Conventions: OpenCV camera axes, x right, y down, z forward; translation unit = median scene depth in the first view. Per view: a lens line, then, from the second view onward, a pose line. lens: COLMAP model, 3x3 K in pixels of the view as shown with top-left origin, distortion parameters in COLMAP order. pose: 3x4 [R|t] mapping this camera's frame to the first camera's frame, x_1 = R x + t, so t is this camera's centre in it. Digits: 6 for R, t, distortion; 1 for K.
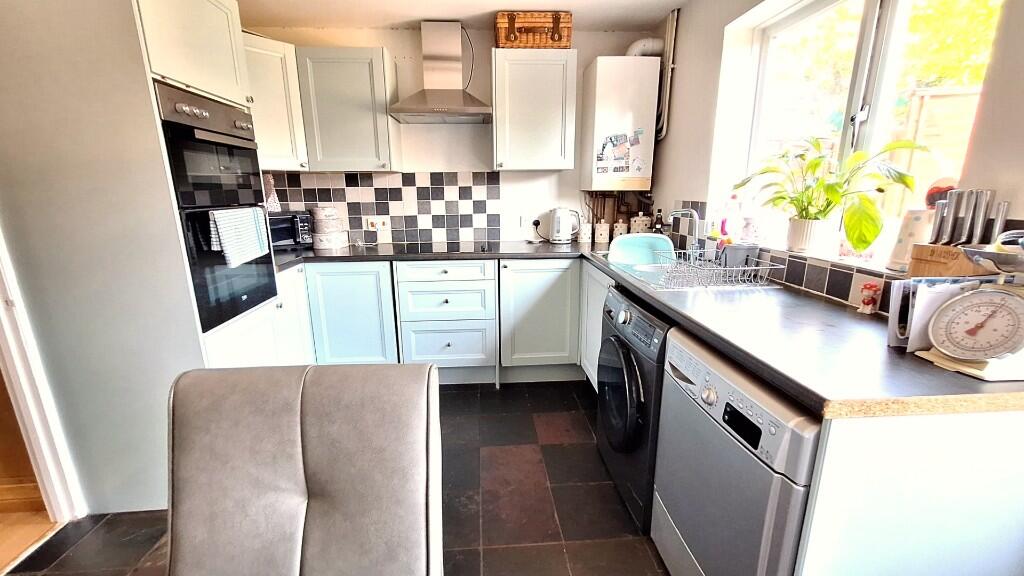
lens RADIAL K [[404.9, 0, 507.7], [0, 404.9, 289.2], [0, 0, 1]] dist [-0.011521, 0.001449]
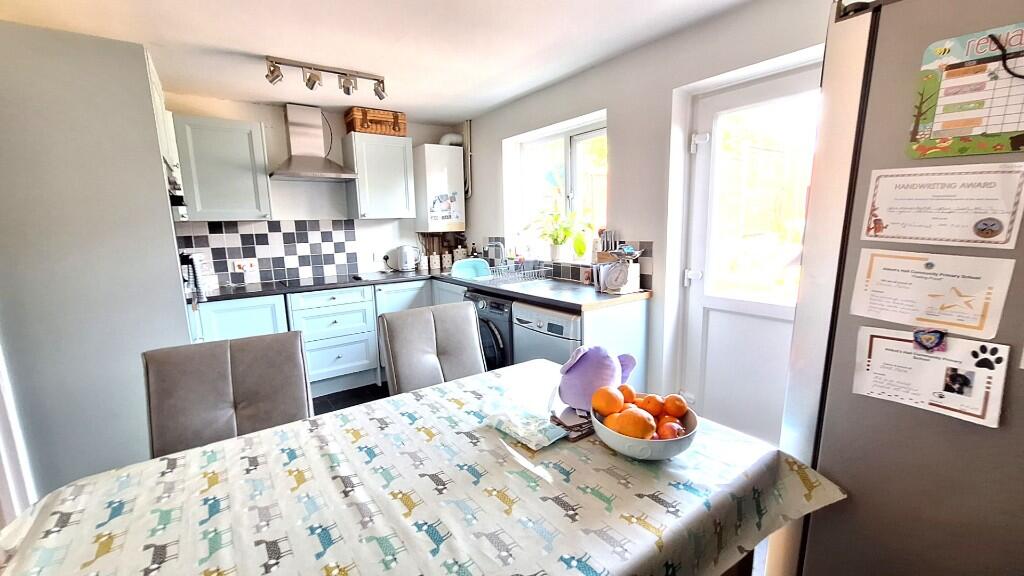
lens RADIAL K [[404.9, 0, 511.3], [0, 404.9, 289.6], [0, 0, 1]] dist [-0.011521, 0.001449]
pose [[0.842840, -0.097844, 0.529195, -0.336451], [0.144227, 0.988430, -0.046954, 0.067733], [-0.518478, 0.115899, 0.847200, -0.351732]]
